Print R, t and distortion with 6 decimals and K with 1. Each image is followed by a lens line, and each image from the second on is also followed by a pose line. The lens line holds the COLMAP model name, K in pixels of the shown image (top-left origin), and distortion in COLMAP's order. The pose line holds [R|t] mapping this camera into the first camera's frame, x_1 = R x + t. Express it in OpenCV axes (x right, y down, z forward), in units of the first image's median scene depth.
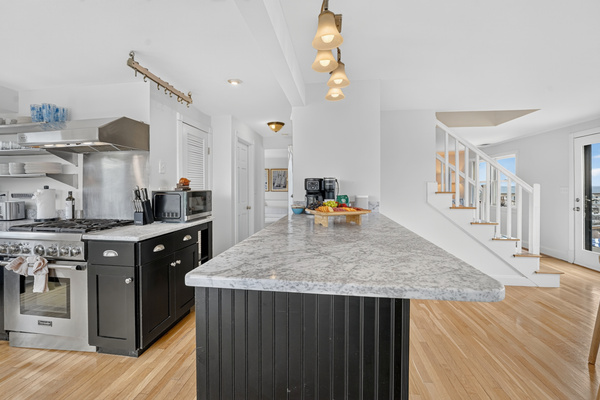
lens RADIAL K [[263.7, 0, 295.2], [0, 263.7, 187.9], [0, 0, 1]] dist [-0.021405, -0.000163]
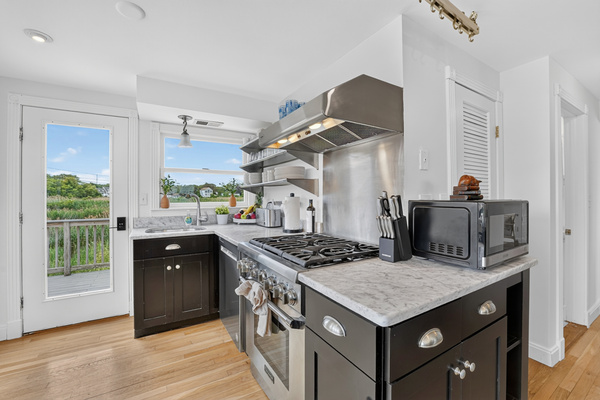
lens RADIAL K [[246.3, 0, 299.6], [0, 246.3, 196.8], [0, 0, 1]] dist [-0.023901, 0.000037]
pose [[0.639317, 0.001424, -0.768942, -0.280182], [-0.003540, 0.999993, -0.001091, 0.005377], [0.768935, 0.003419, 0.639317, 0.465033]]
